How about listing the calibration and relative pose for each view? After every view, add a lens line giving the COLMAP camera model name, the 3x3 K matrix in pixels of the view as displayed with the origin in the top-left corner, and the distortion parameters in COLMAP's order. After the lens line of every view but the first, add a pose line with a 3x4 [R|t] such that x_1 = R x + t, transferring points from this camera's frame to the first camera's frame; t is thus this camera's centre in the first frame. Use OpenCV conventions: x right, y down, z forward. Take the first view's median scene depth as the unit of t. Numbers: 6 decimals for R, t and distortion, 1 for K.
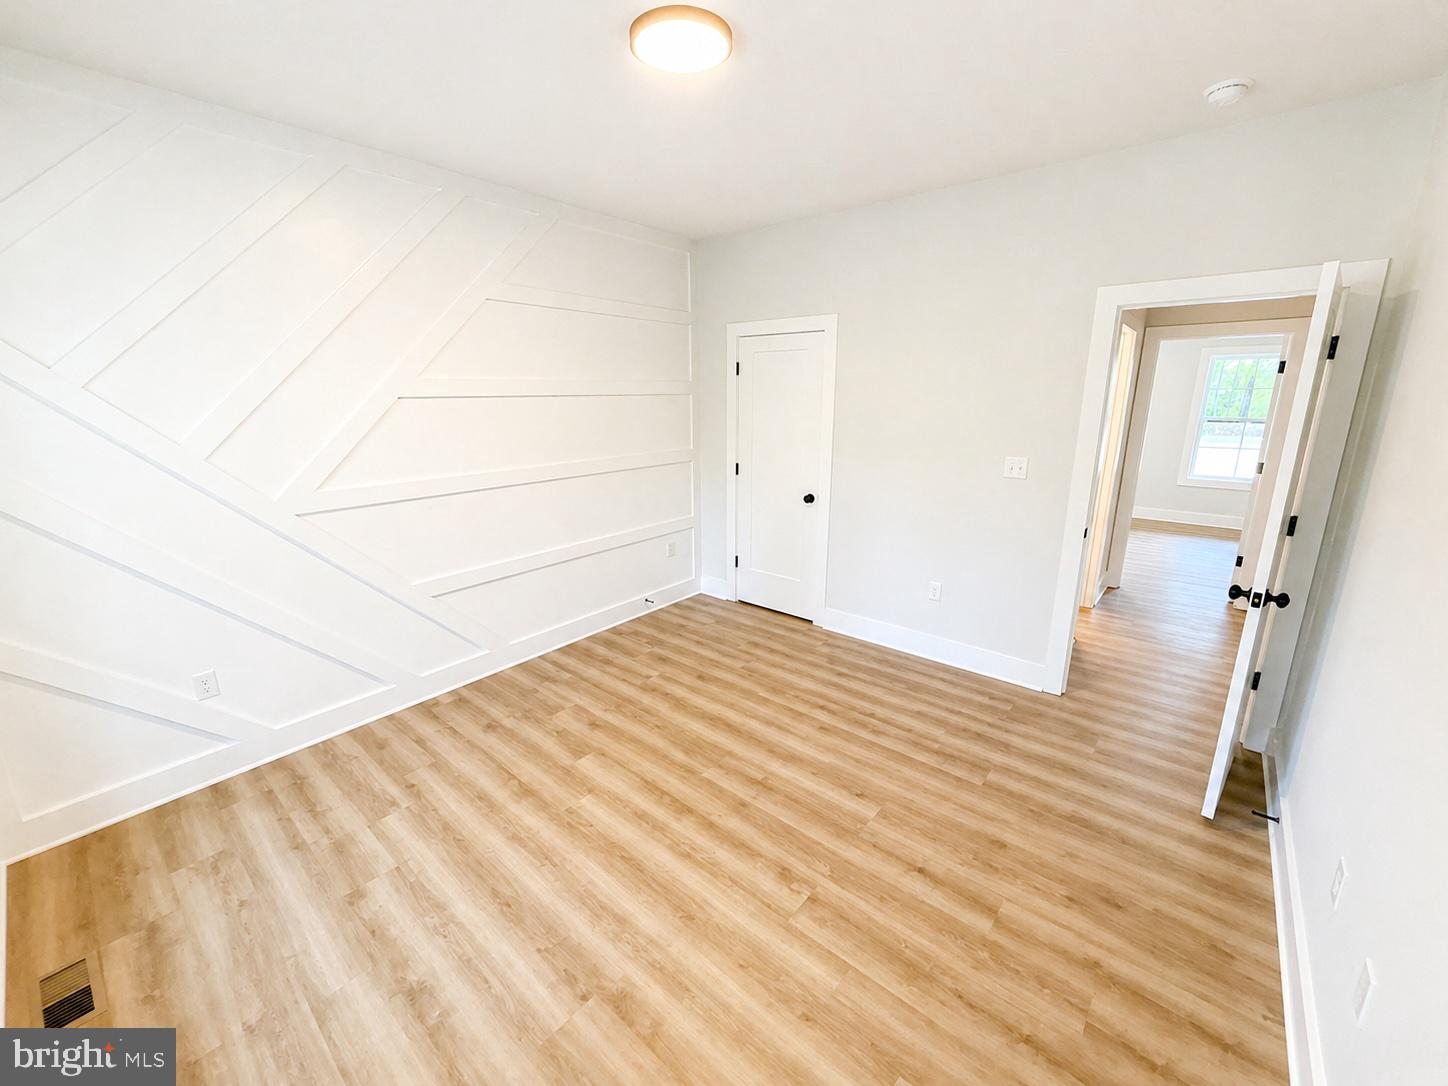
lens RADIAL K [[572.1, 0, 724.1], [0, 572.1, 535.9], [0, 0, 1]] dist [-0.007899, -0.002119]
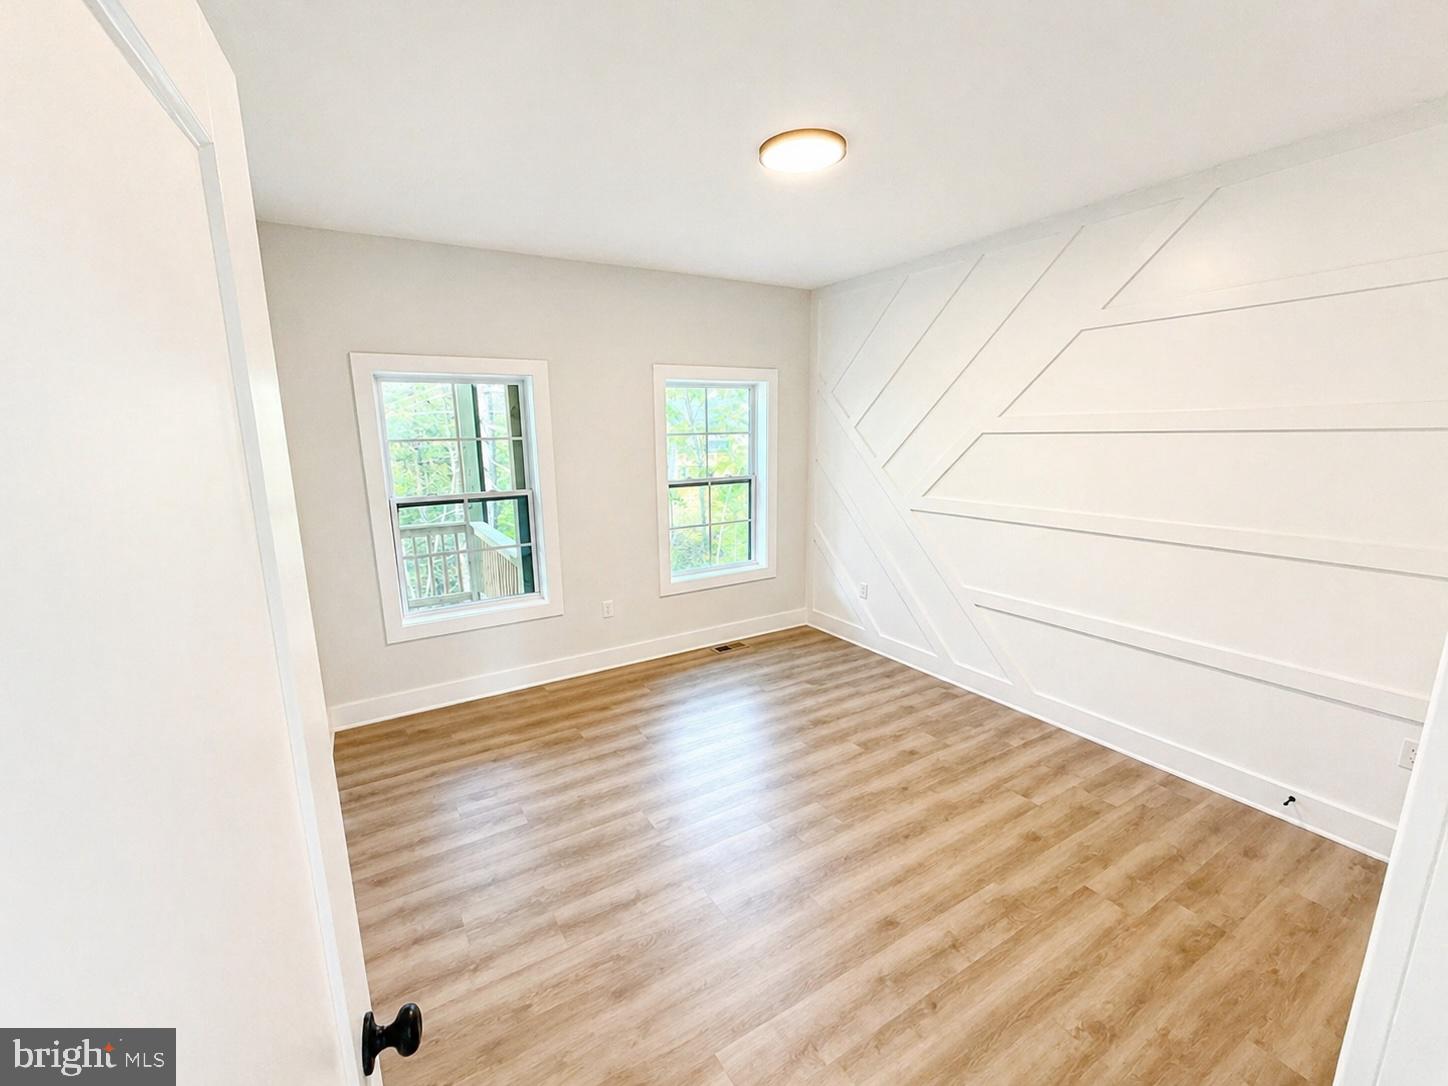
lens RADIAL K [[572.1, 0, 723.5], [0, 572.1, 540.2], [0, 0, 1]] dist [-0.007899, -0.002119]
pose [[-0.288802, 0.192726, -0.937790, 0.758308], [-0.217609, 0.940676, 0.260335, -0.226678], [0.932330, 0.279257, -0.229730, 0.801722]]
